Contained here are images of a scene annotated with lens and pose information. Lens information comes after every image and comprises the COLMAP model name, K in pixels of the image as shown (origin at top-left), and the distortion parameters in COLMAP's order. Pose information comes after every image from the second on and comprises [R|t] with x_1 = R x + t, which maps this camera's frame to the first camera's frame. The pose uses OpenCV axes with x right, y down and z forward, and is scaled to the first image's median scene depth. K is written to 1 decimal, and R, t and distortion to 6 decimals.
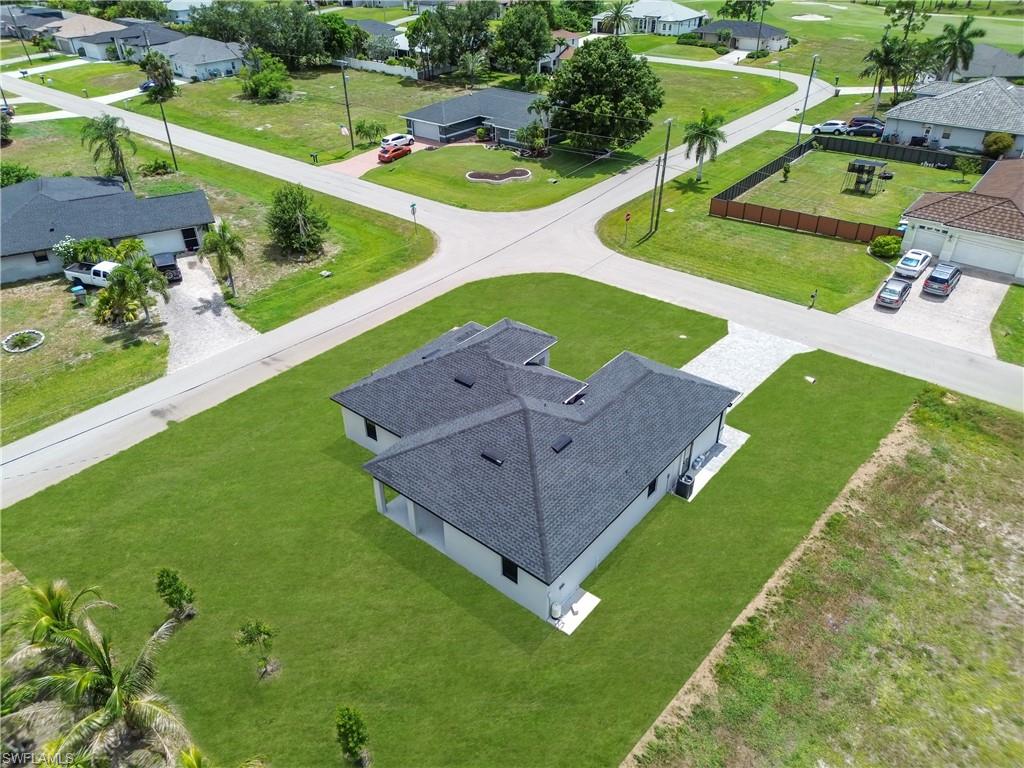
lens RADIAL K [[718.4, 0, 510.5], [0, 718.4, 383.9], [0, 0, 1]] dist [0.049555, -0.049752]
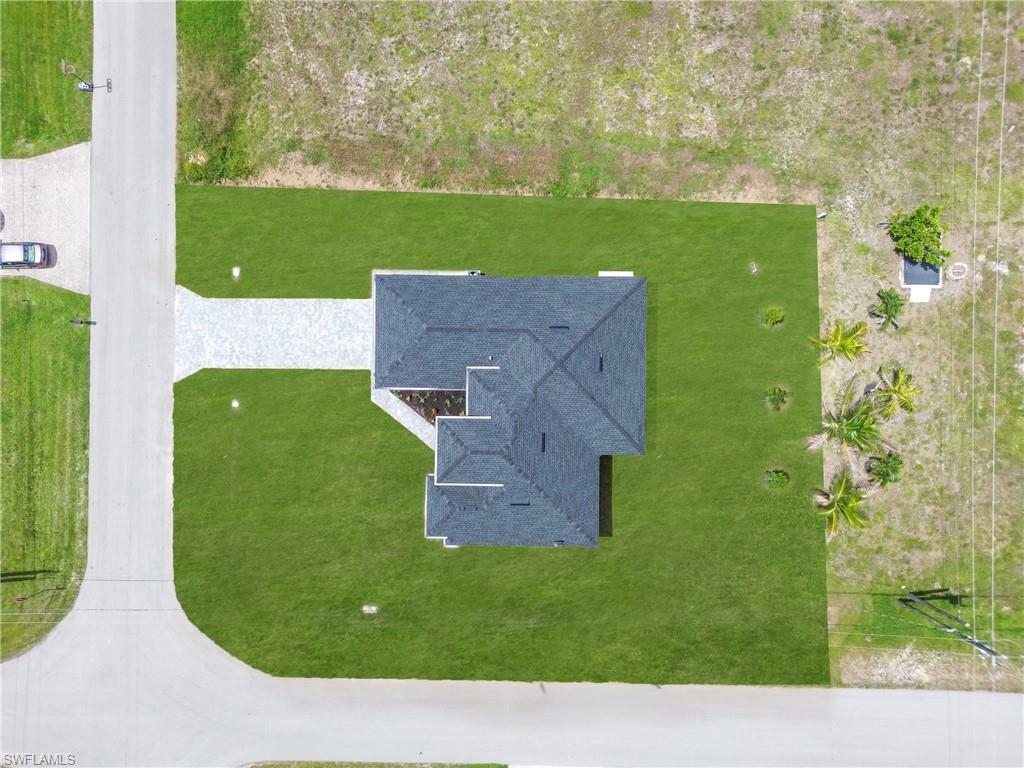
lens RADIAL K [[718.4, 0, 510.5], [0, 718.4, 383.9], [0, 0, 1]] dist [0.049555, -0.049752]
pose [[-0.627012, -0.778477, 0.028783, 0.004112], [0.448464, -0.330503, 0.830450, -0.471368], [-0.636974, 0.533611, 0.556349, 0.156469]]
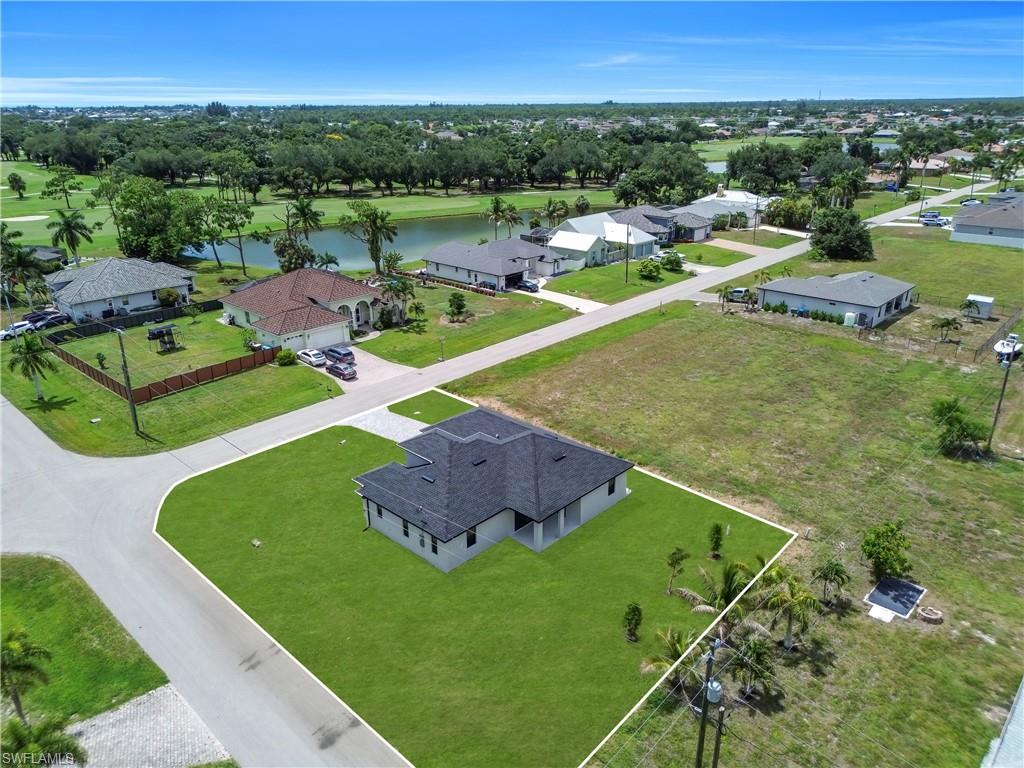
lens RADIAL K [[718.4, 0, 510.5], [0, 718.4, 383.9], [0, 0, 1]] dist [0.049555, -0.049752]
pose [[0.068818, -0.353576, 0.932871, -0.642128], [0.550876, 0.793071, 0.259951, -0.222290], [-0.831745, 0.496007, 0.249354, 0.250328]]
